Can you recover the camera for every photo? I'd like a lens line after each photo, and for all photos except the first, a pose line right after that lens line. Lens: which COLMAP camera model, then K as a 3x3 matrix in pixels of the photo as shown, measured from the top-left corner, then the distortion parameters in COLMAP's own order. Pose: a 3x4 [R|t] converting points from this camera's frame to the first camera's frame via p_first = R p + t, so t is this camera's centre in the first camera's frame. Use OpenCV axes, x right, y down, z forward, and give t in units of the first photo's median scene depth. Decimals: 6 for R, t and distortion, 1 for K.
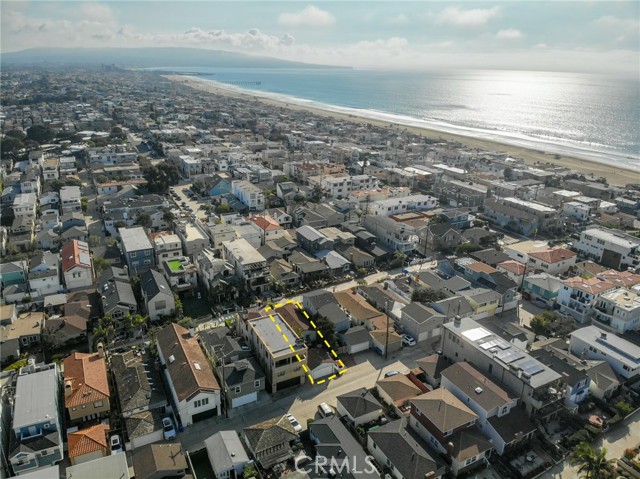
lens RADIAL K [[462.8, 0, 320.2], [0, 462.8, 233.2], [0, 0, 1]] dist [0.225117, -0.448135]
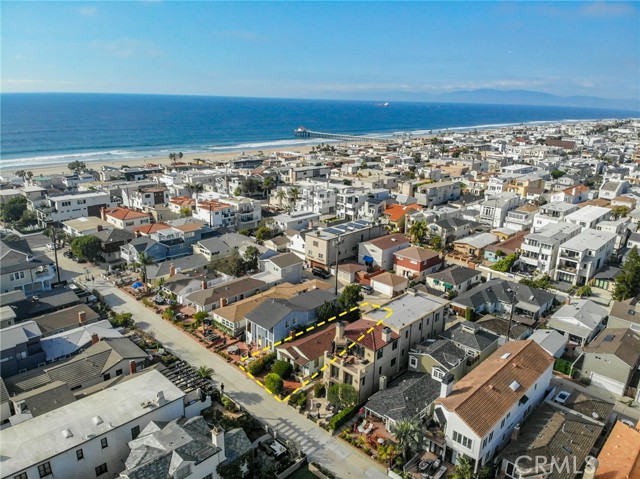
lens RADIAL K [[463.1, 0, 321.1], [0, 463.1, 239.0], [0, 0, 1]] dist [0.117271, -0.228600]
pose [[-0.320738, -0.299842, 0.898455, -0.495045], [0.288387, 0.872618, 0.394171, -0.168045], [-0.902197, 0.385528, -0.193411, 0.838492]]
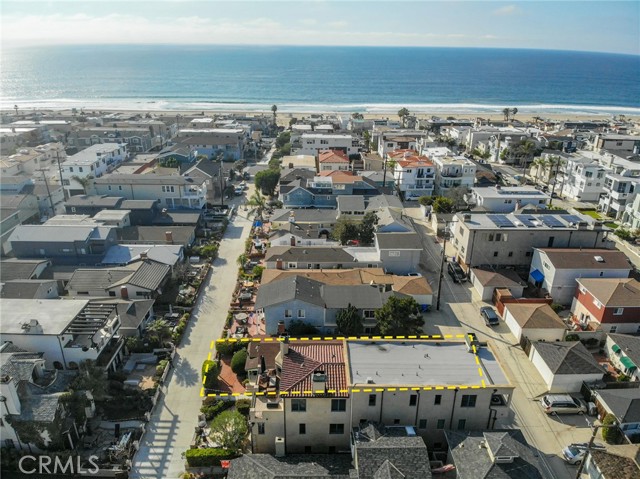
lens RADIAL K [[463.1, 0, 321.1], [0, 463.1, 239.0], [0, 0, 1]] dist [0.117271, -0.228600]
pose [[0.450276, -0.354929, 0.819315, -0.328838], [0.295910, 0.925062, 0.238114, -0.030443], [-0.842430, 0.135226, 0.521561, 0.554270]]
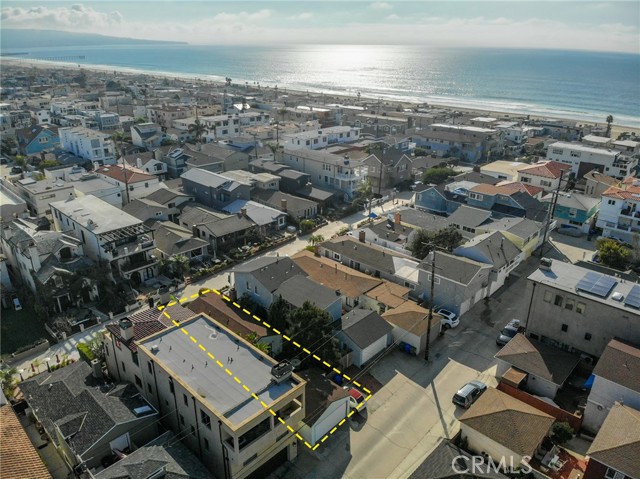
lens RADIAL K [[463.1, 0, 321.1], [0, 463.1, 239.0], [0, 0, 1]] dist [0.117271, -0.228600]
pose [[0.948053, -0.130779, 0.289988, -0.075708], [0.114307, 0.990752, 0.073110, 0.057740], [-0.296867, -0.036165, 0.954234, 0.388021]]
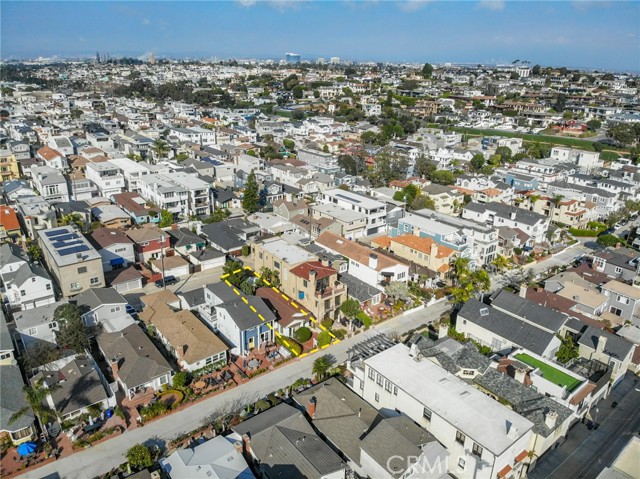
lens RADIAL K [[463.1, 0, 321.1], [0, 463.1, 239.0], [0, 0, 1]] dist [0.117271, -0.228600]
pose [[-0.980189, 0.033405, -0.195227, 0.014019], [-0.101188, 0.762877, 0.638577, -0.312880], [0.170266, 0.645681, -0.744383, 1.183910]]
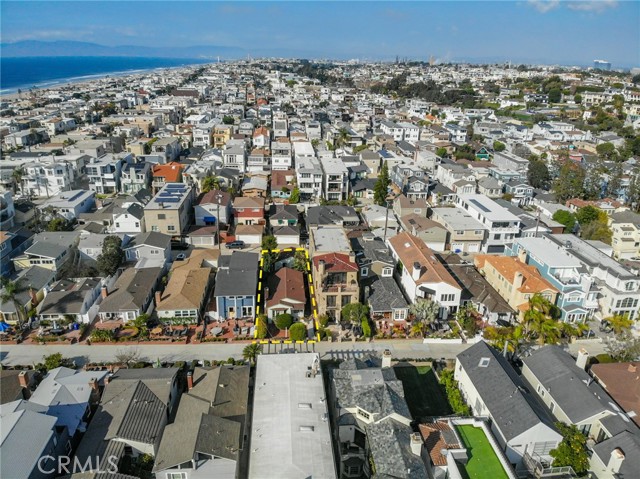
lens RADIAL K [[463.1, 0, 321.1], [0, 463.1, 239.0], [0, 0, 1]] dist [0.117271, -0.228600]
pose [[-0.924629, -0.175434, 0.338058, -0.273404], [0.086221, 0.768142, 0.634447, -0.266674], [-0.370980, 0.615776, -0.695121, 1.129863]]
